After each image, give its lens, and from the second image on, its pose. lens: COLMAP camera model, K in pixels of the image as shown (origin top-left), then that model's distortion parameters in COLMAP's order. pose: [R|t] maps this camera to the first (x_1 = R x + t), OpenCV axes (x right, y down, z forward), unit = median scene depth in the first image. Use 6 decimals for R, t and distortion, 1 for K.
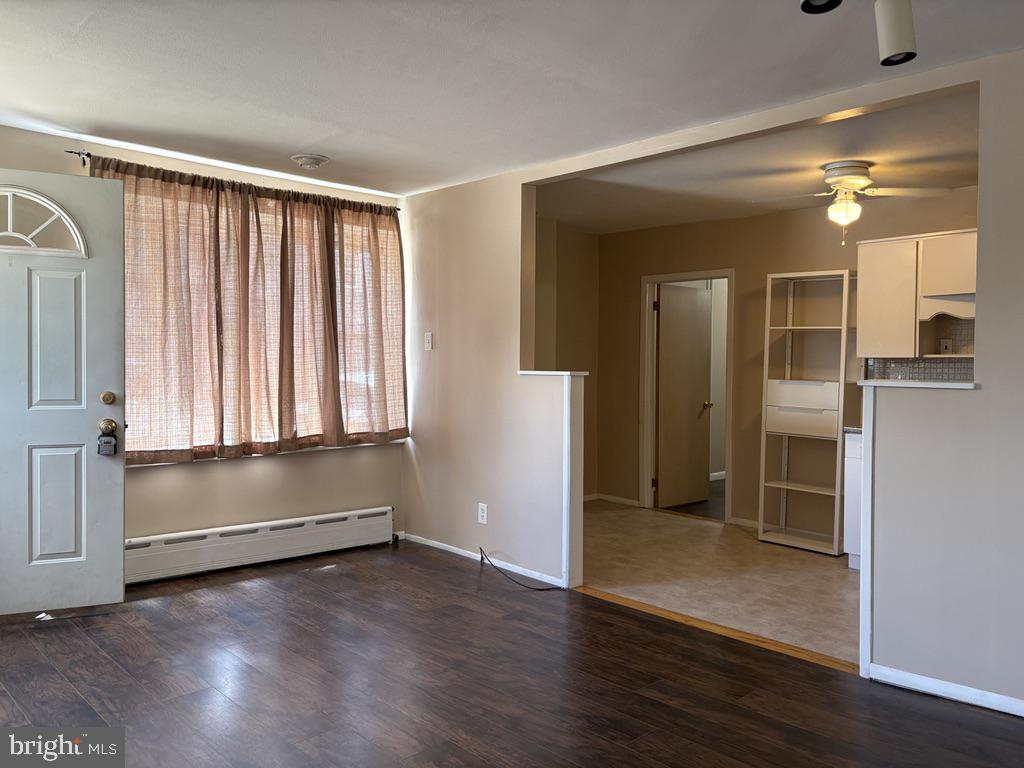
lens RADIAL K [[768.4, 0, 510.7], [0, 768.4, 384.0], [0, 0, 1]] dist [0.023888, -0.014654]
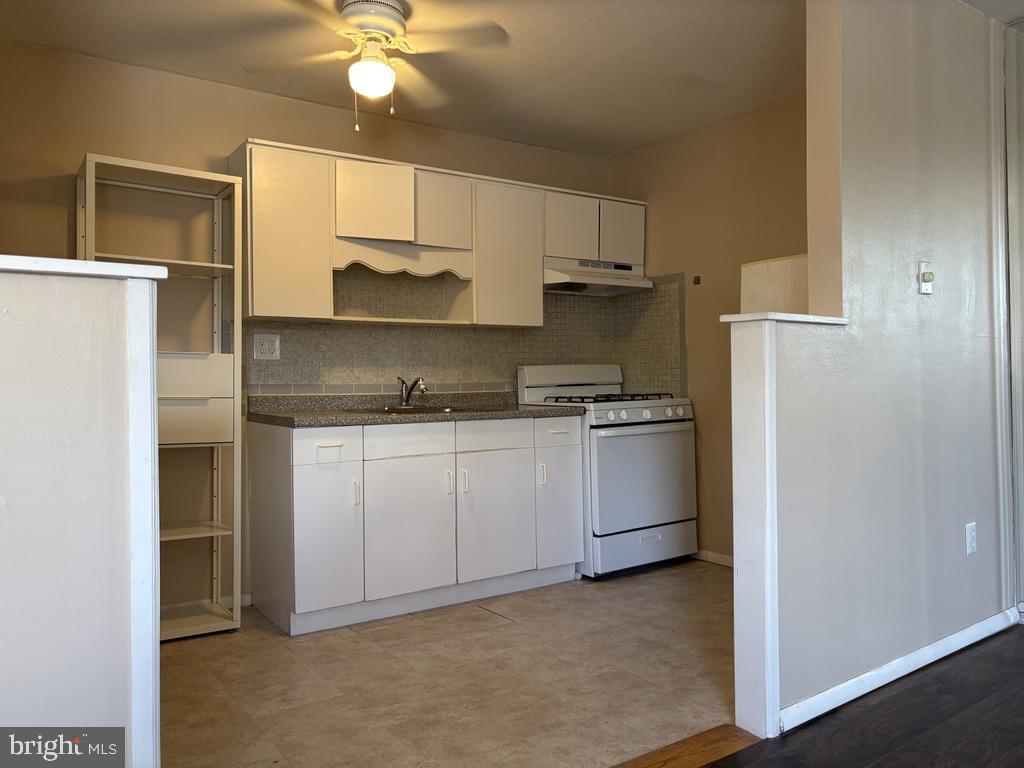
lens RADIAL K [[768.4, 0, 515.2], [0, 768.4, 381.7], [0, 0, 1]] dist [0.023888, -0.014654]
pose [[0.166651, -0.006570, 0.985994, -0.201962], [0.043540, 0.999051, -0.000702, 0.040054], [-0.985054, 0.043047, 0.166779, 0.843460]]
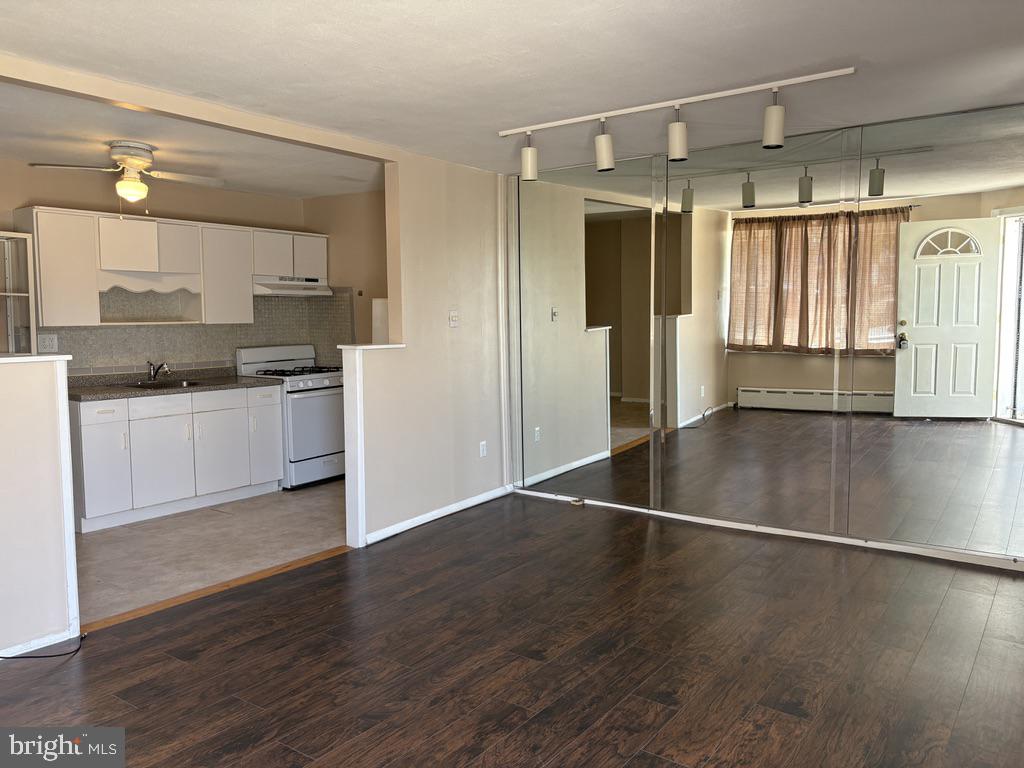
lens RADIAL K [[768.4, 0, 507.5], [0, 768.4, 385.6], [0, 0, 1]] dist [0.023888, -0.014654]
pose [[-0.154069, -0.092023, 0.983765, -0.758043], [0.033828, 0.994579, 0.098332, -0.043864], [-0.987481, 0.048429, -0.150121, 0.715773]]
